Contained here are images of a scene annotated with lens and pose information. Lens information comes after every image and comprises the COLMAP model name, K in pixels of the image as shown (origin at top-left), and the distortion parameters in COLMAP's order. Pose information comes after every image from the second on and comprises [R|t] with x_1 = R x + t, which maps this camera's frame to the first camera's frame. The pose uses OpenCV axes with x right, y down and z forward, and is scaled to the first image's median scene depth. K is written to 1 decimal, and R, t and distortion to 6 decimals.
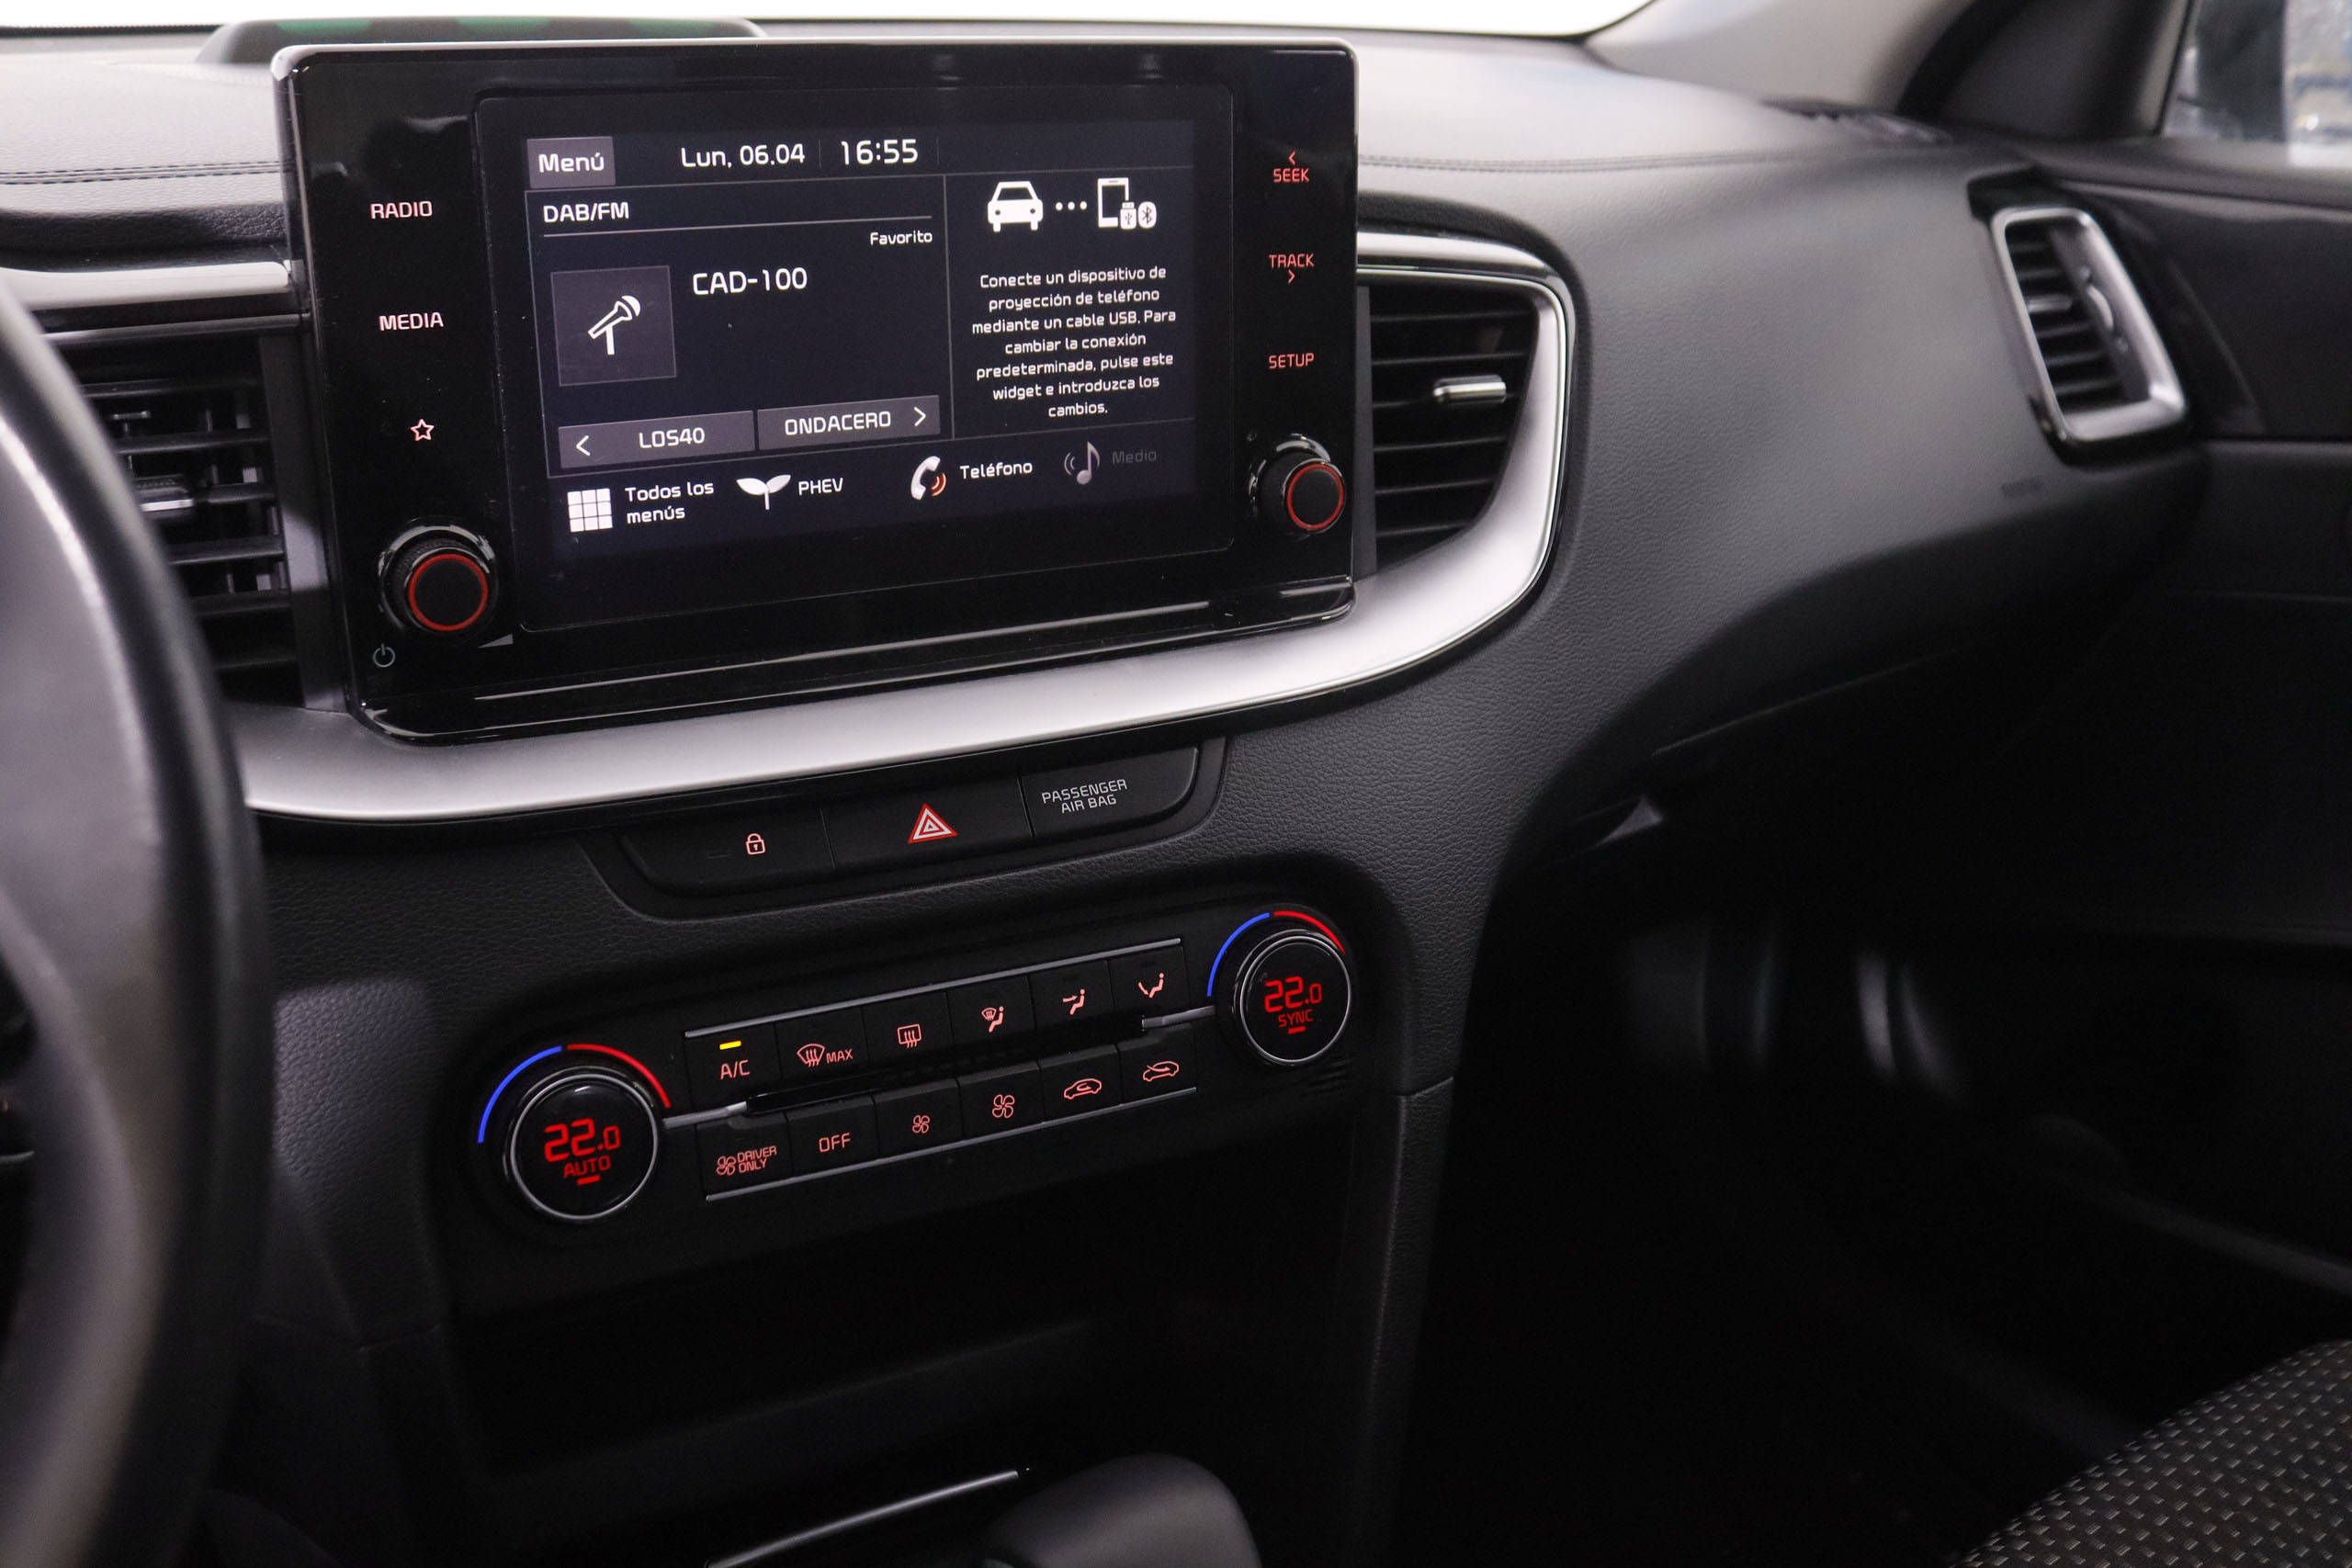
lens RADIAL K [[2277.5, 0, 1176.0], [0, 2277.5, 784.0], [0, 0, 1]] dist [-0.139187, 0.149221]
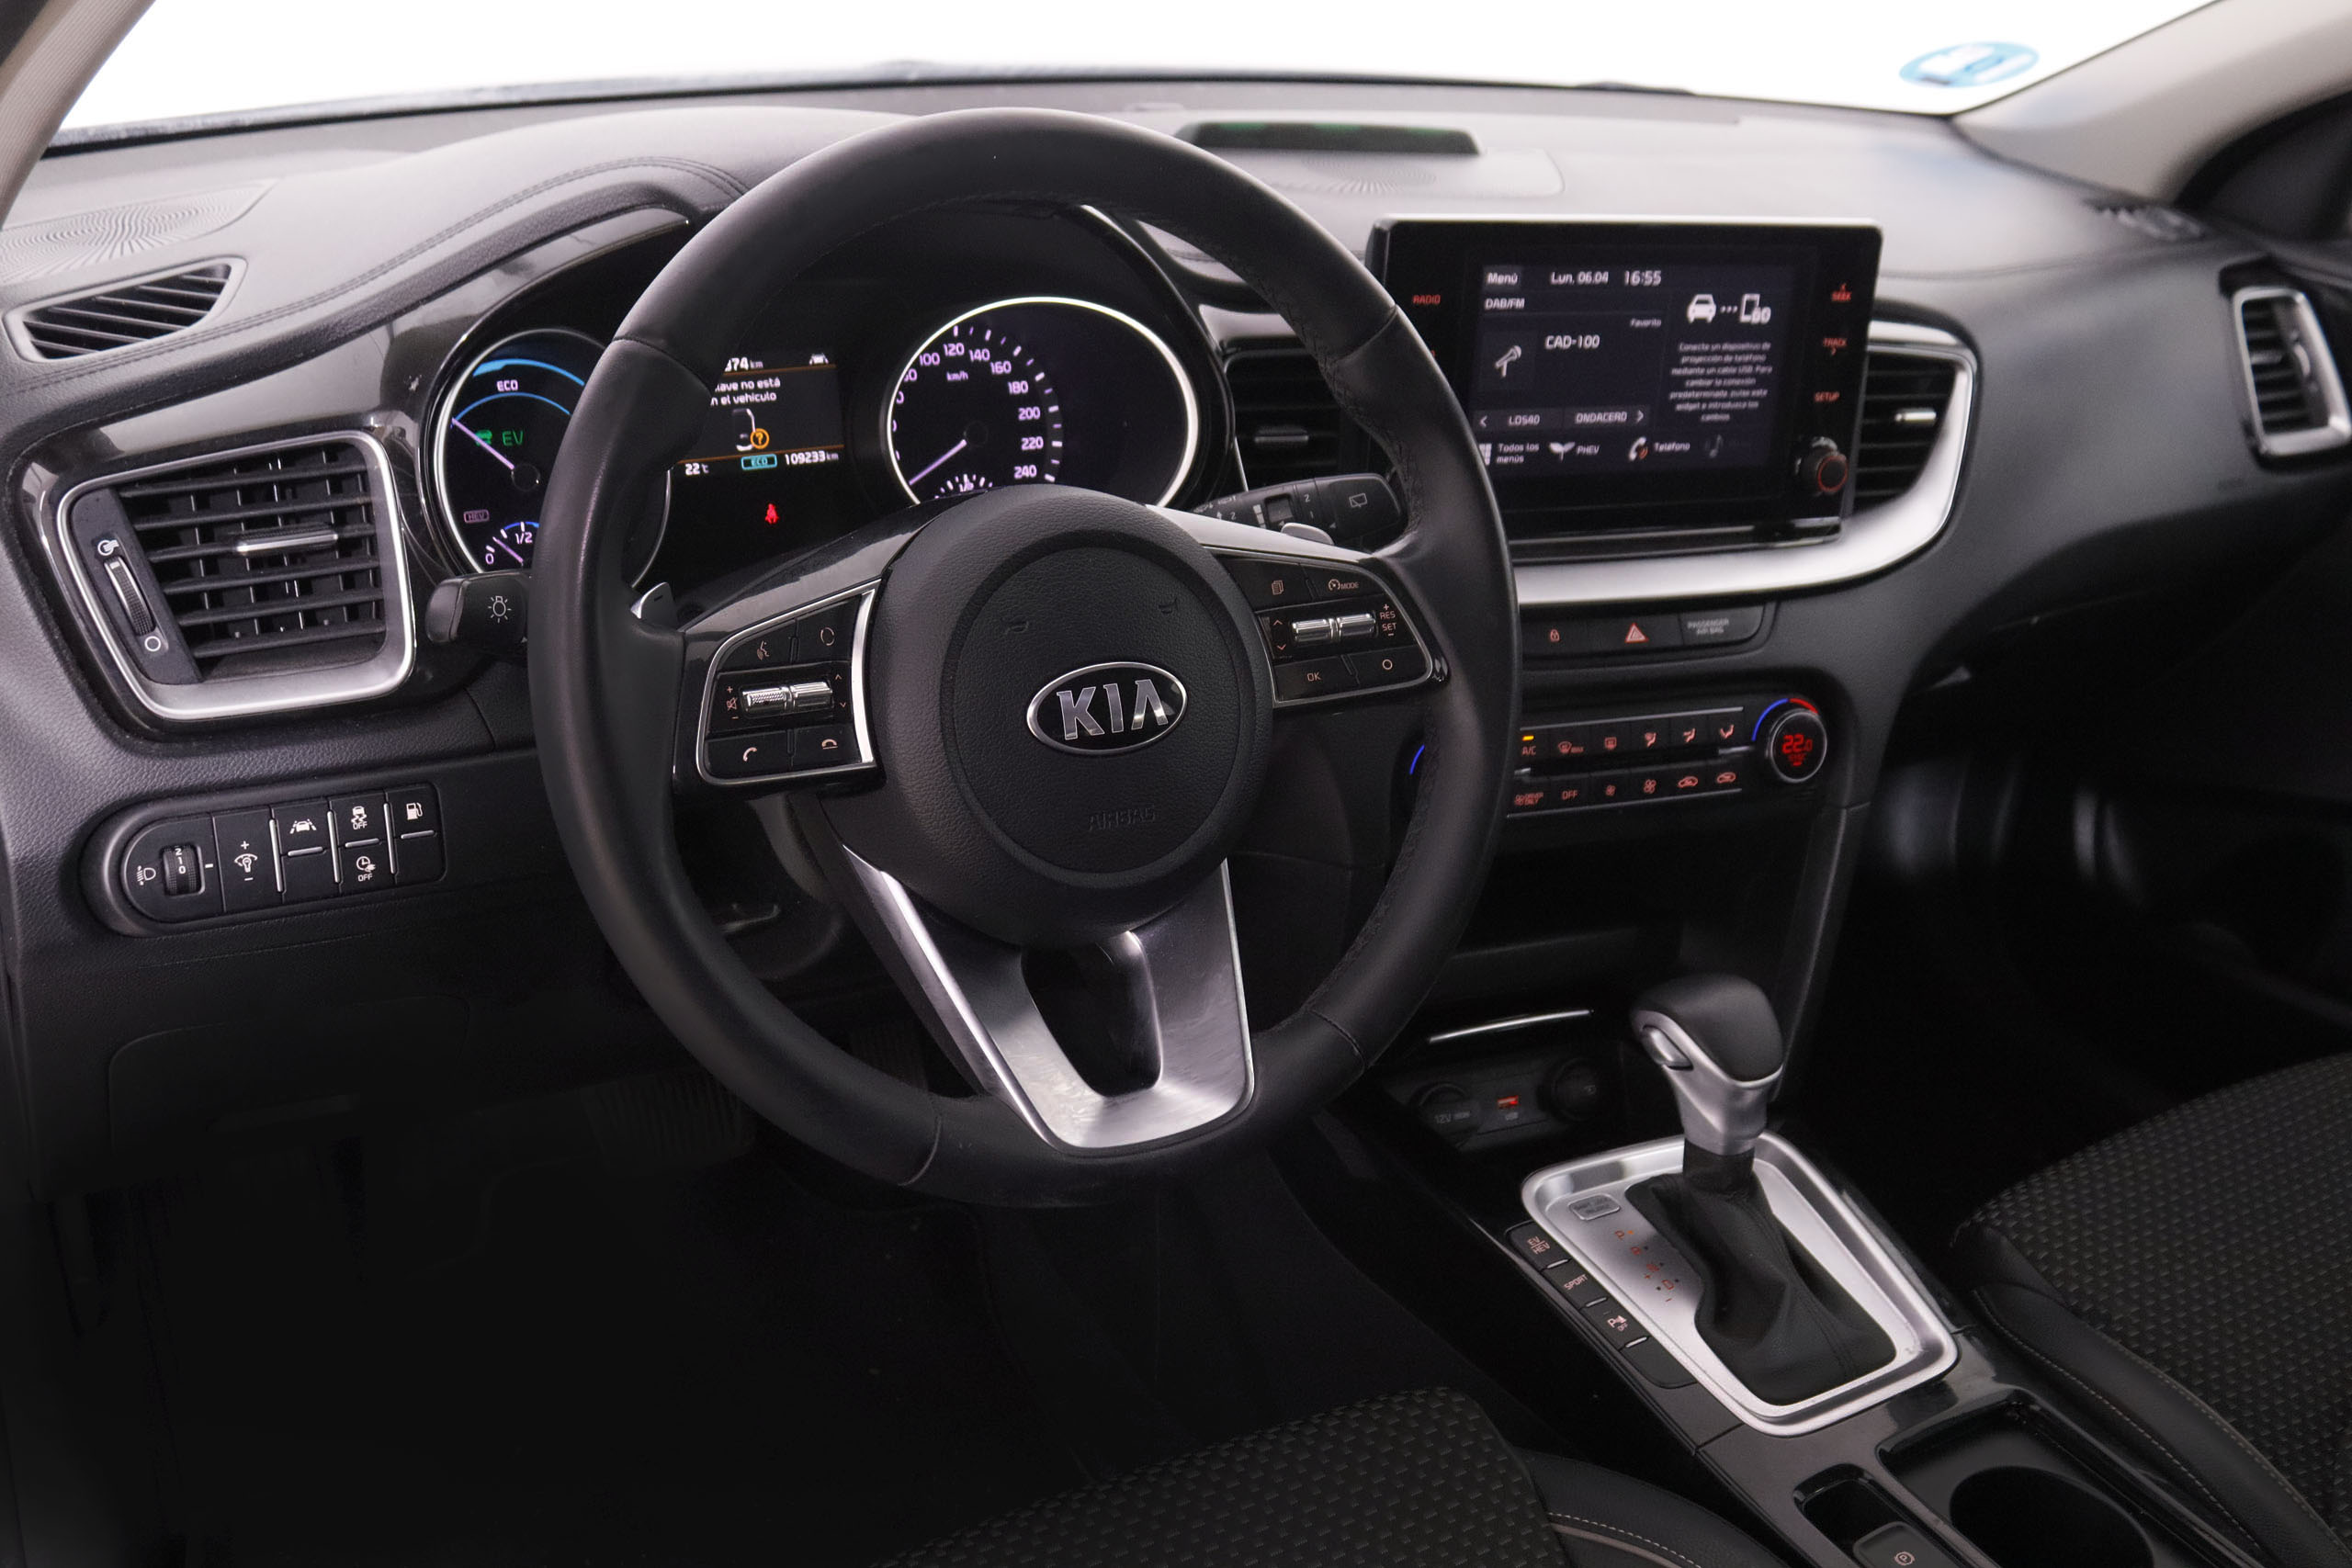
lens RADIAL K [[2392.7, 0, 1176.0], [0, 2392.7, 784.0], [0, 0, 1]] dist [-0.153405, 0.264902]
pose [[0.994681, 0.091073, -0.048124, -0.360332], [-0.087630, 0.993735, 0.069370, 0.035968], [0.054140, -0.064784, 0.996430, -0.961093]]
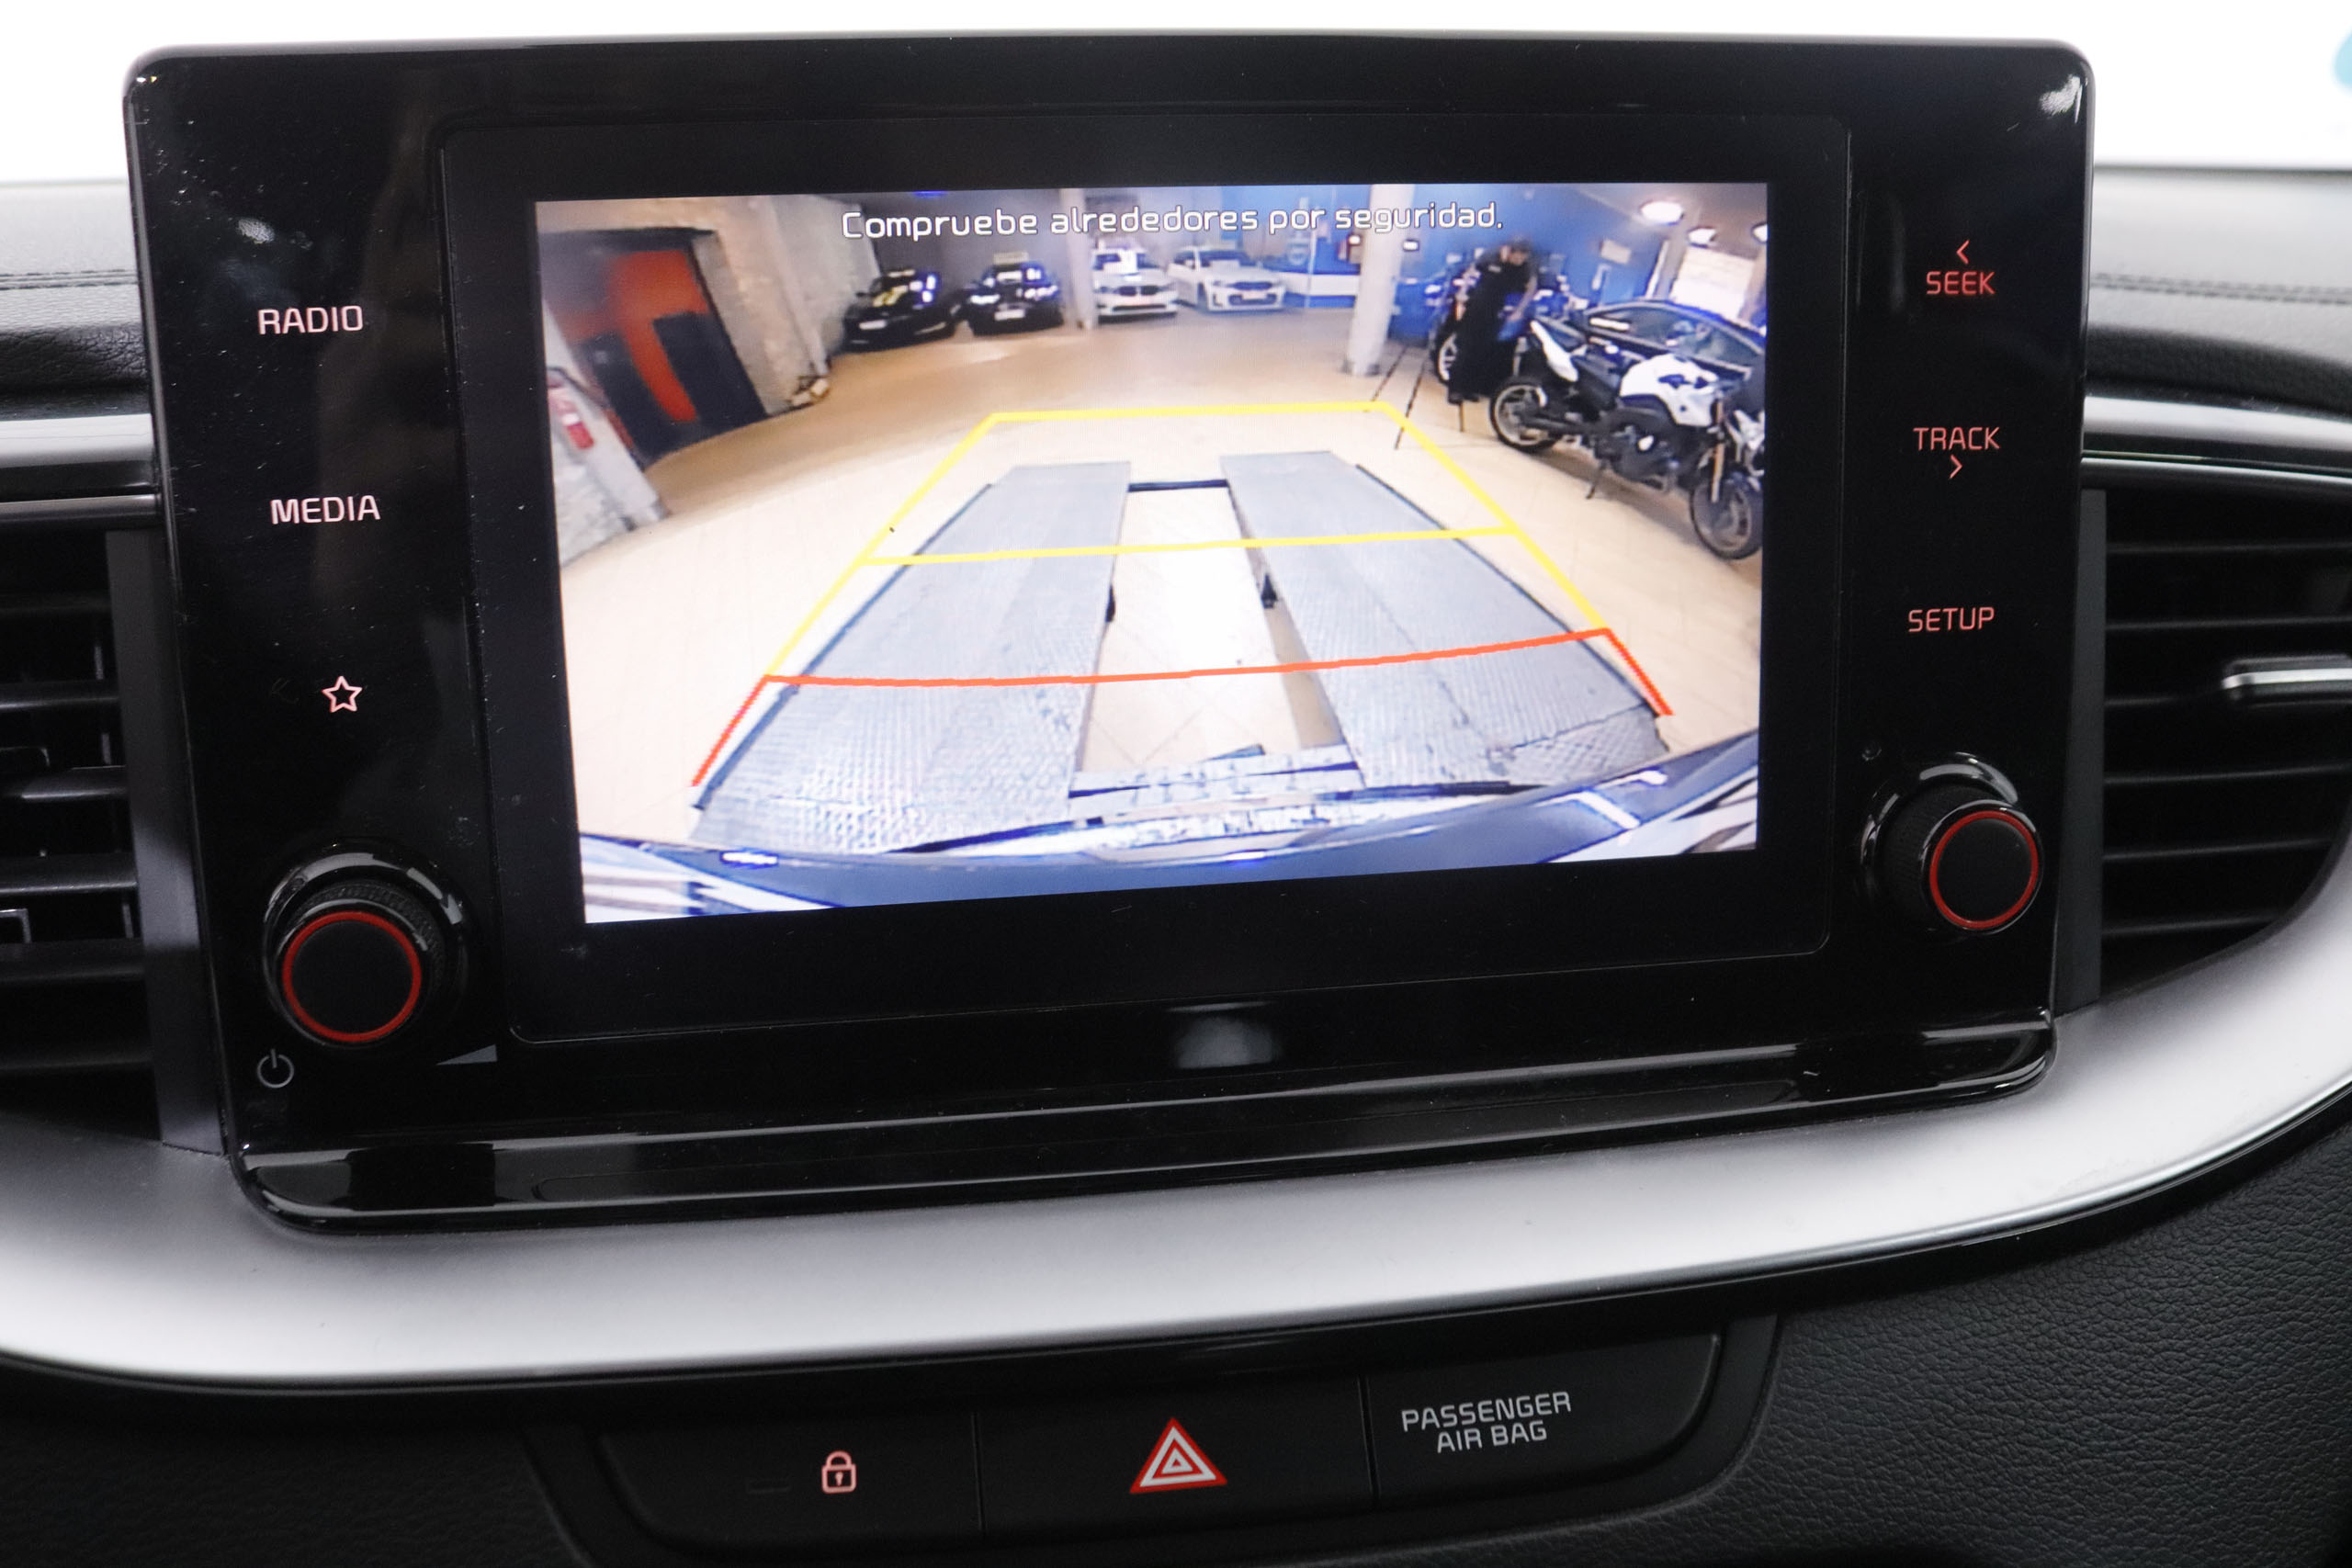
lens RADIAL K [[2277.5, 0, 1176.0], [0, 2277.5, 784.0], [0, 0, 1]] dist [-0.139187, 0.149221]
pose [[0.947510, 0.048160, -0.316077, 0.048638], [-0.080088, 0.992824, -0.088807, -0.087080], [0.309532, 0.109460, 0.944568, 0.449307]]
